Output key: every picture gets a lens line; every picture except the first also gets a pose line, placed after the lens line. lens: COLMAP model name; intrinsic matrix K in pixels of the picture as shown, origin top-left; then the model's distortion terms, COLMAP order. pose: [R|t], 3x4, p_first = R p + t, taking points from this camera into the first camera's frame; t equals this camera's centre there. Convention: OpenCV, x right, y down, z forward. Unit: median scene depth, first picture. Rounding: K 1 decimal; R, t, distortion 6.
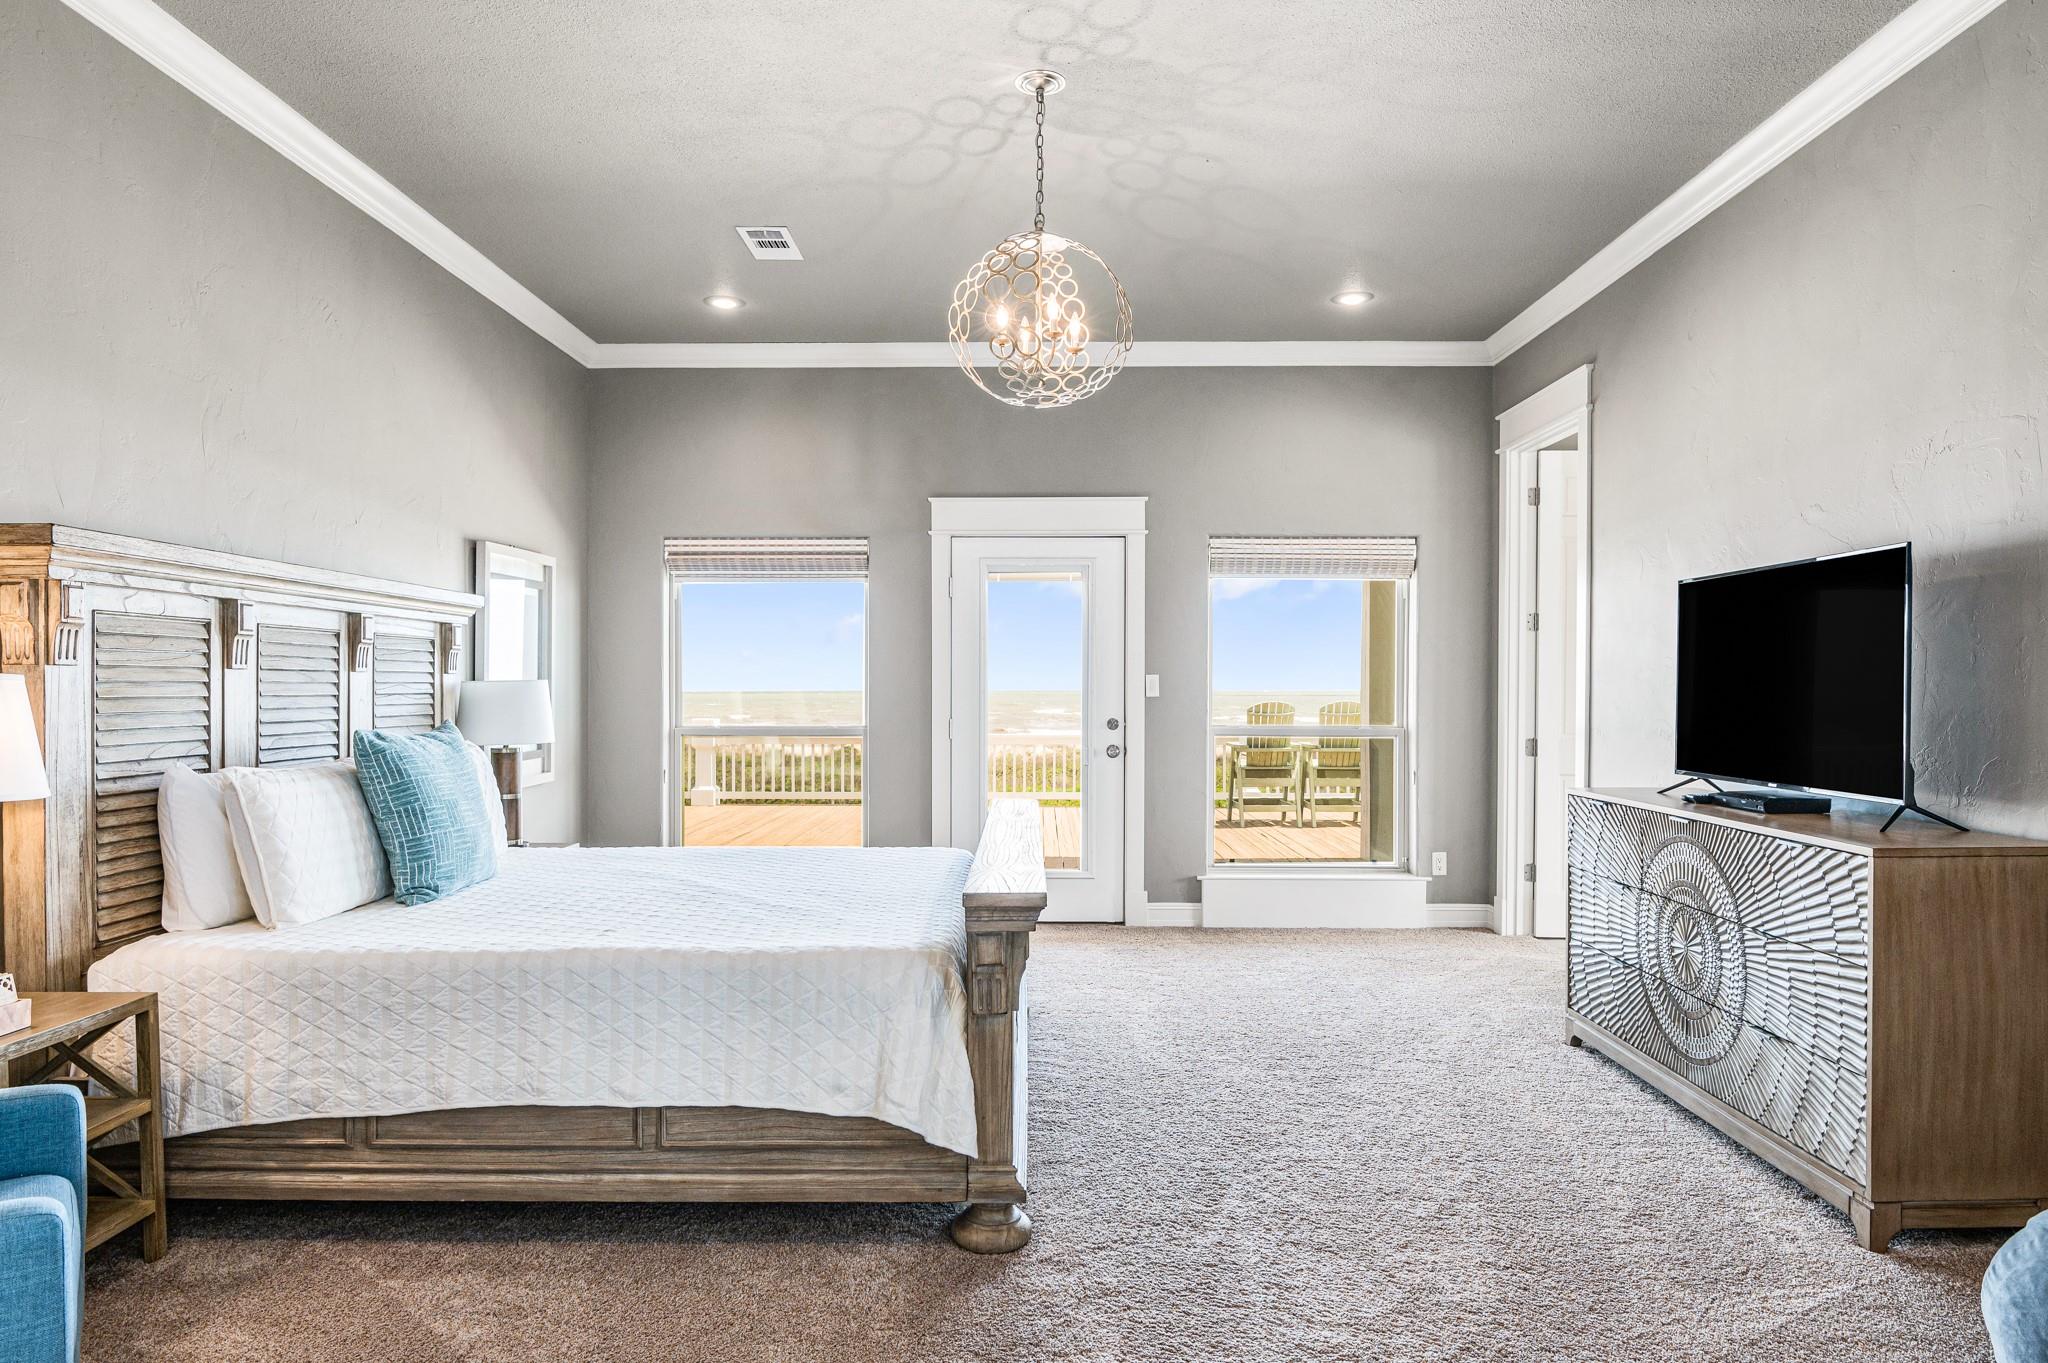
lens RADIAL K [[1235.8, 0, 1034.8], [0, 1235.8, 697.7], [0, 0, 1]] dist [0.002153, -0.026229]
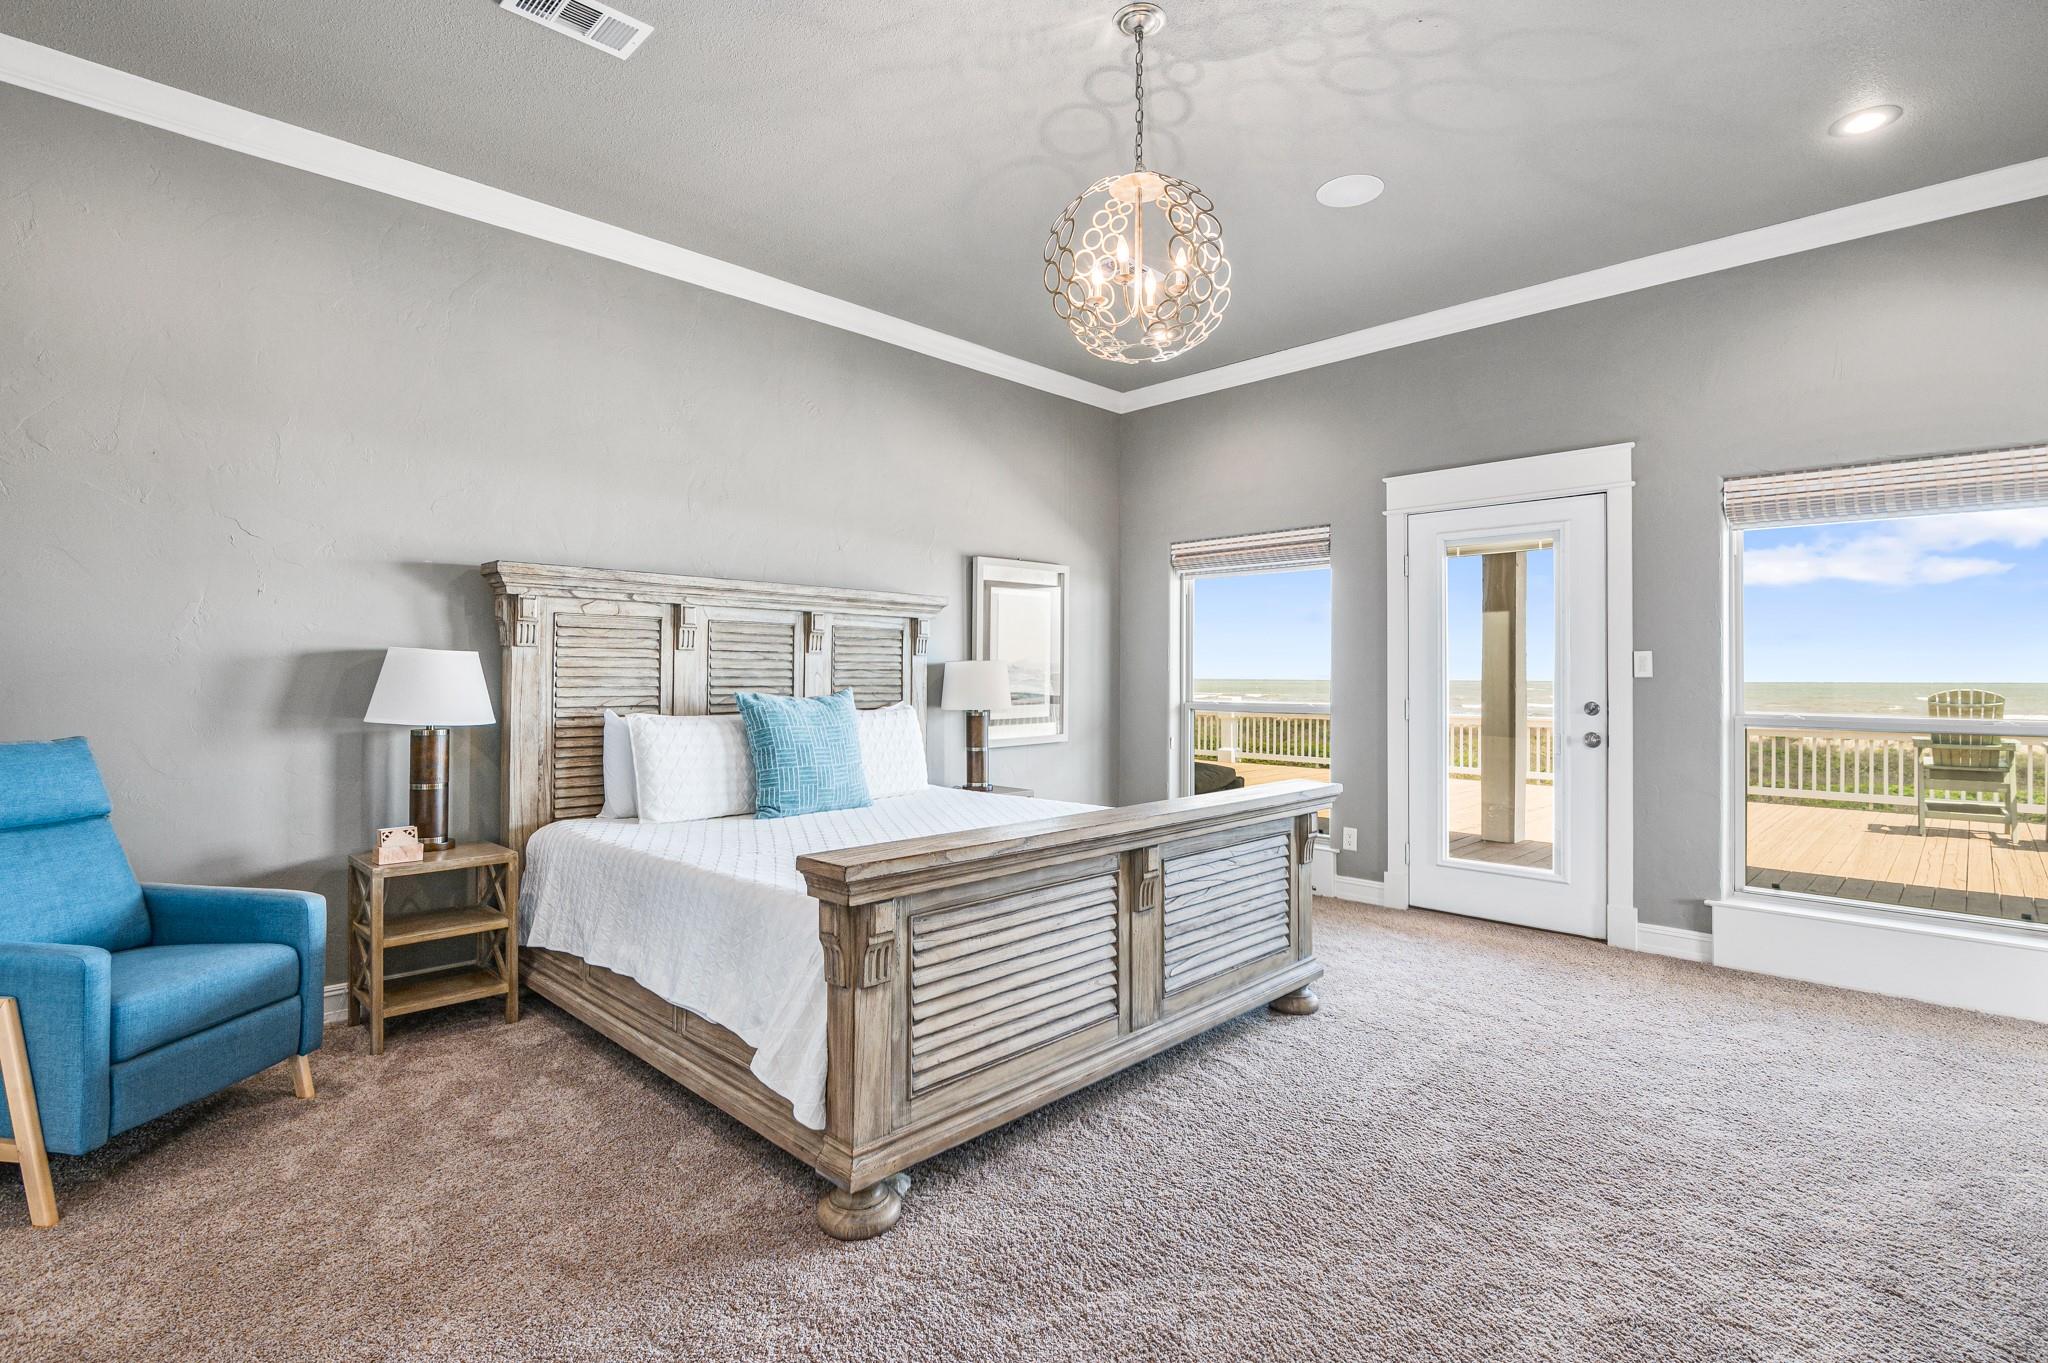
lens RADIAL K [[966.2, 0, 1021.1], [0, 966.2, 683.9], [0, 0, 1]] dist [0.002070, -0.012583]
pose [[0.715665, 0.008384, -0.698394, 0.321744], [-0.010259, 0.999946, 0.001490, 0.008548], [0.698368, 0.006098, 0.715712, 0.299766]]
